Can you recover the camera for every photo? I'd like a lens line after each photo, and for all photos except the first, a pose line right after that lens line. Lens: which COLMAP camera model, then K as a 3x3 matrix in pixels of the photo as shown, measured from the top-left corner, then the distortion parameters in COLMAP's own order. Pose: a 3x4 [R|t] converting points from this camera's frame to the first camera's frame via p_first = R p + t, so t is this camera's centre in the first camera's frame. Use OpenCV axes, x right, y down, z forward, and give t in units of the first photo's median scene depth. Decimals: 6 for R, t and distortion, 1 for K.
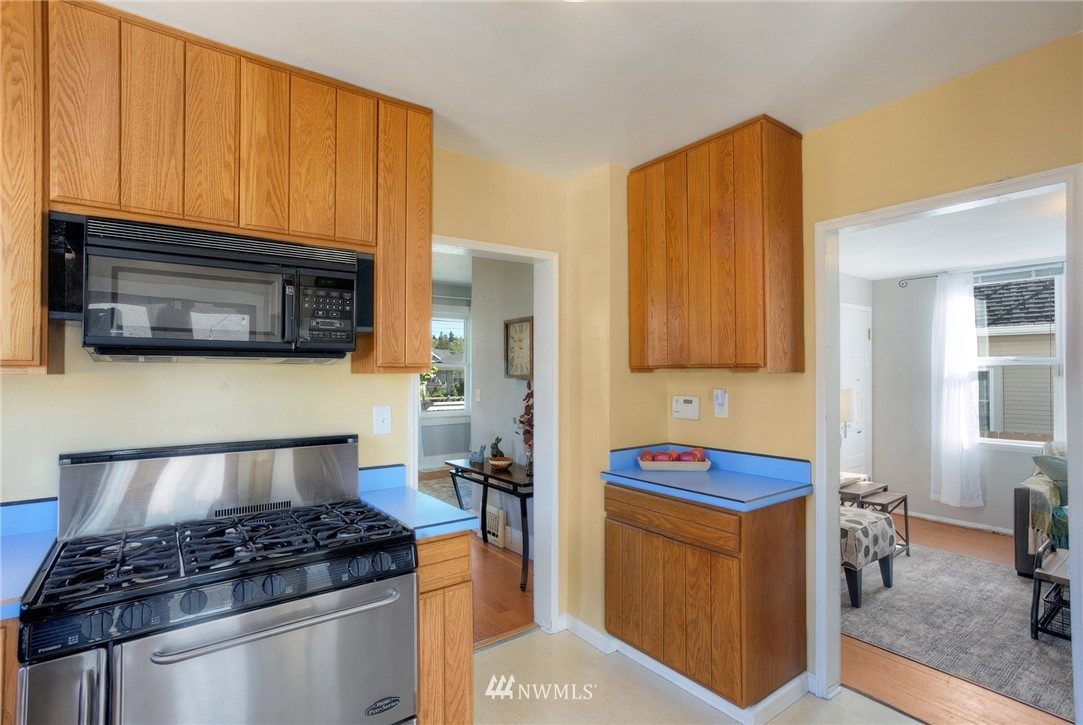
lens RADIAL K [[533.8, 0, 538.4], [0, 533.8, 375.6], [0, 0, 1]] dist [-0.055180, 0.035858]
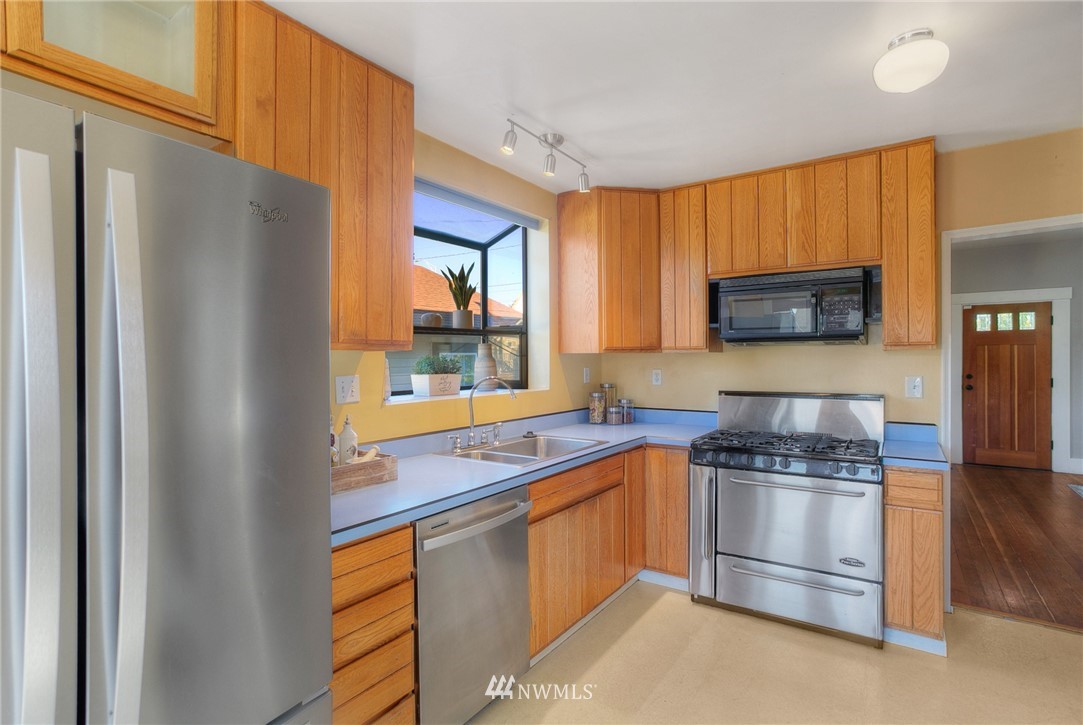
lens RADIAL K [[533.4, 0, 544.7], [0, 533.4, 363.1], [0, 0, 1]] dist [-0.017189, 0.000480]
pose [[0.339630, 0.005721, -0.940542, 0.789615], [0.009629, 0.999908, 0.009559, 0.010346], [0.940510, -0.012303, 0.339544, -0.349344]]
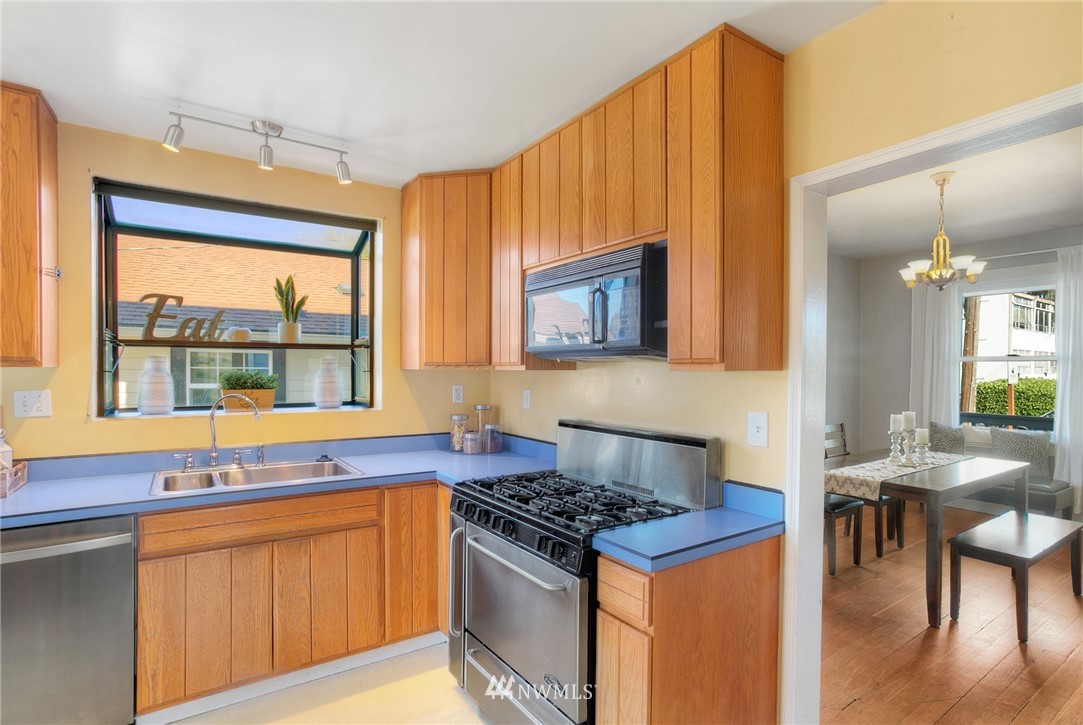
lens RADIAL K [[533.8, 0, 538.4], [0, 533.8, 375.6], [0, 0, 1]] dist [-0.055180, 0.035858]
pose [[-0.026951, 0.011783, -0.999567, 0.677727], [-0.002329, 0.999927, 0.011850, -0.005598], [0.999634, 0.002648, -0.026922, 0.895219]]
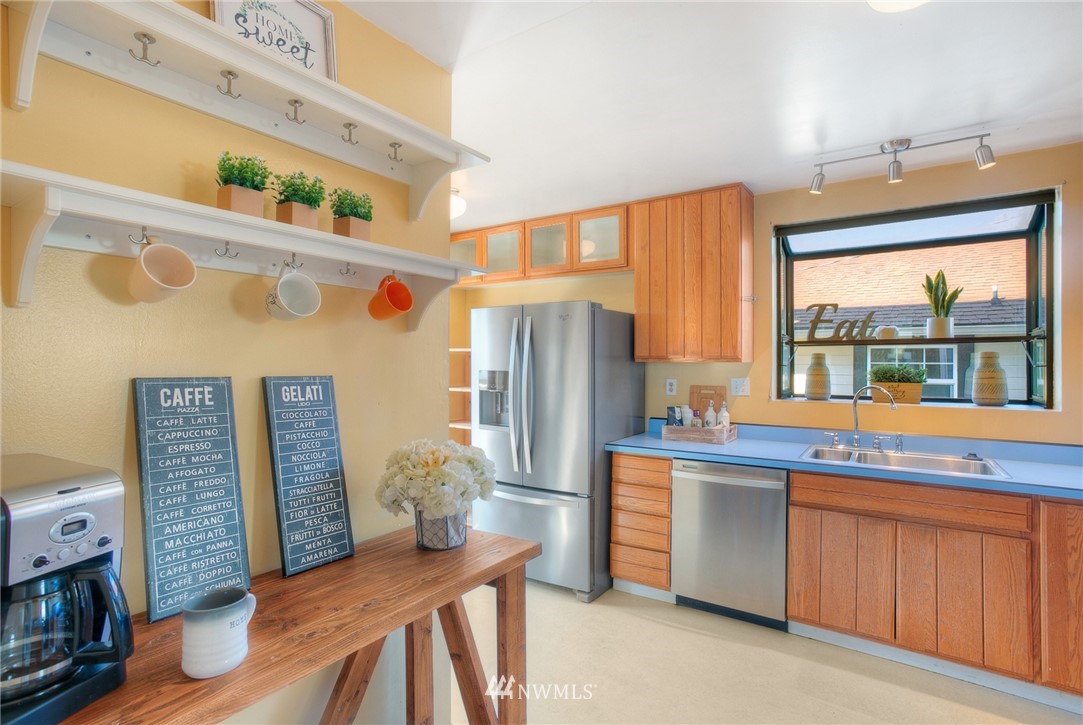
lens RADIAL K [[533.4, 0, 544.7], [0, 533.4, 363.1], [0, 0, 1]] dist [-0.017189, 0.000480]
pose [[-0.937050, -0.002556, -0.349187, 0.792448], [-0.001966, 0.999996, -0.002043, -0.000667], [0.349191, -0.001228, -0.937051, 1.208024]]
